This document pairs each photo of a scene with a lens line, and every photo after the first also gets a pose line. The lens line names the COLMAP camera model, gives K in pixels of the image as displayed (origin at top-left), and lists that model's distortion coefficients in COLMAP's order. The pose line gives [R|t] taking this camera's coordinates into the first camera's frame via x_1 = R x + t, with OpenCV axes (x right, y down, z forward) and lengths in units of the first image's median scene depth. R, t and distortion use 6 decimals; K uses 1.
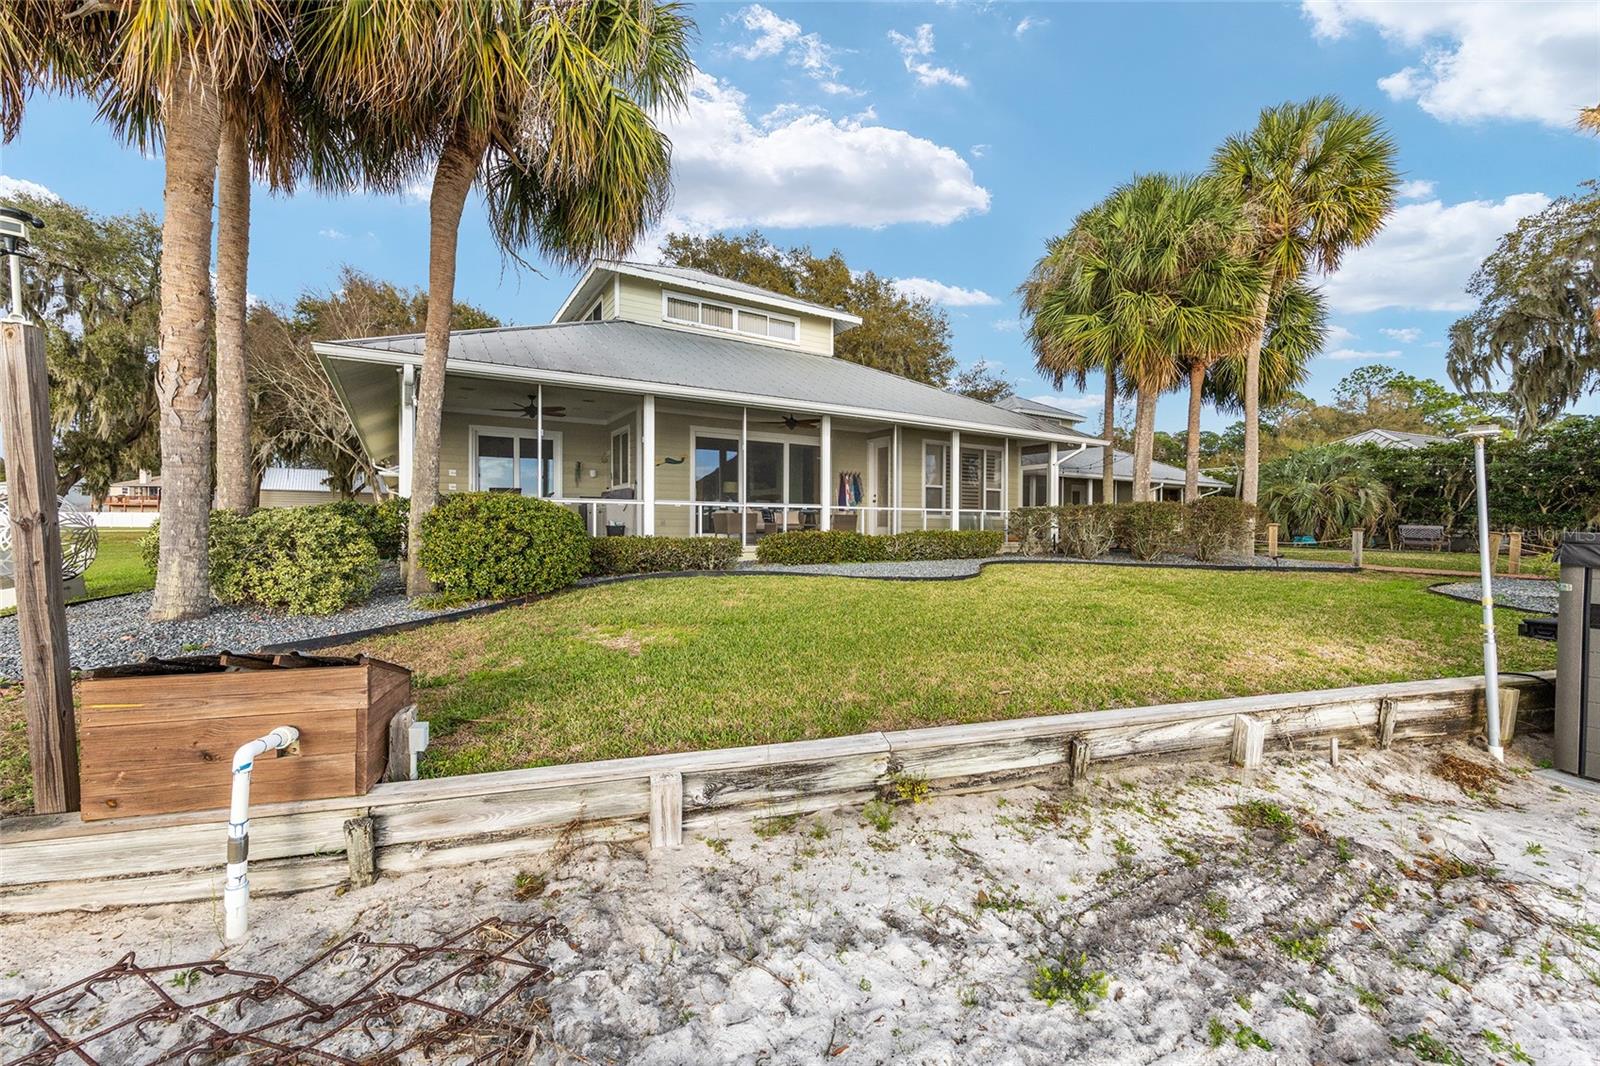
lens RADIAL K [[640.2, 0, 801.1], [0, 640.2, 536.5], [0, 0, 1]] dist [-0.006607, 0.003425]
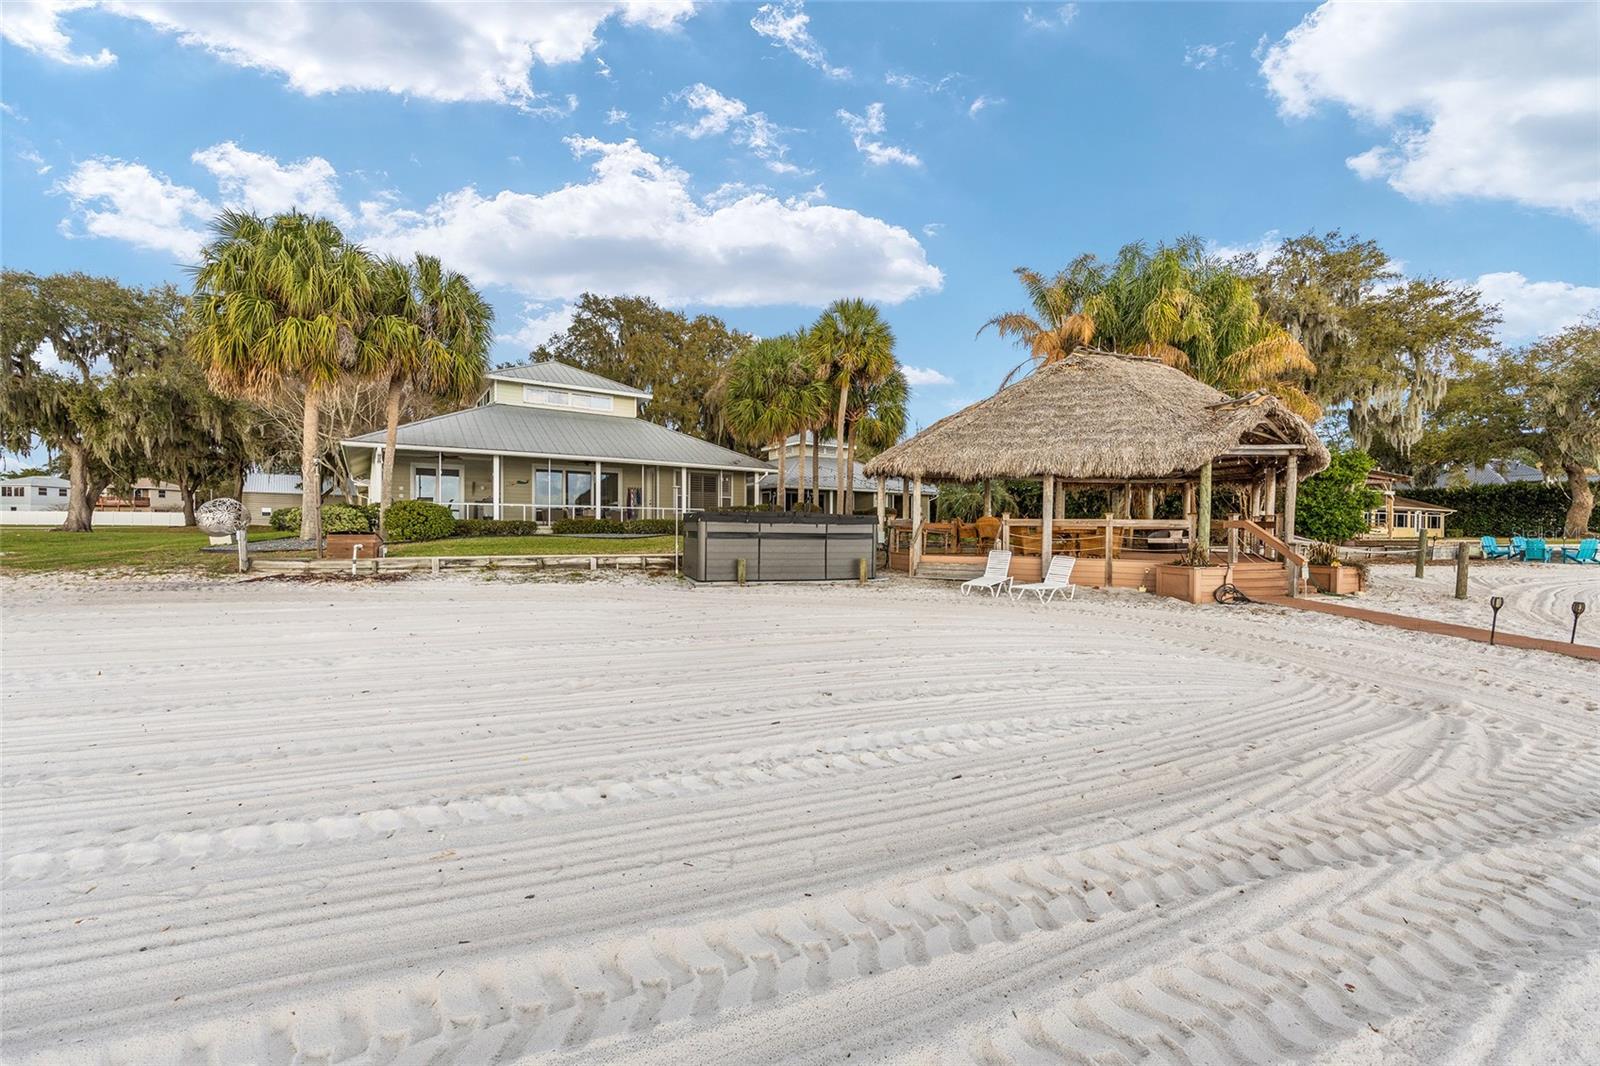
lens RADIAL K [[640.2, 0, 801.1], [0, 640.2, 536.5], [0, 0, 1]] dist [-0.006607, 0.003425]
pose [[0.999023, 0.000389, 0.044194, 0.664585], [-0.000266, 0.999996, -0.002772, 0.056489], [-0.044195, 0.002757, 0.999019, -1.130929]]
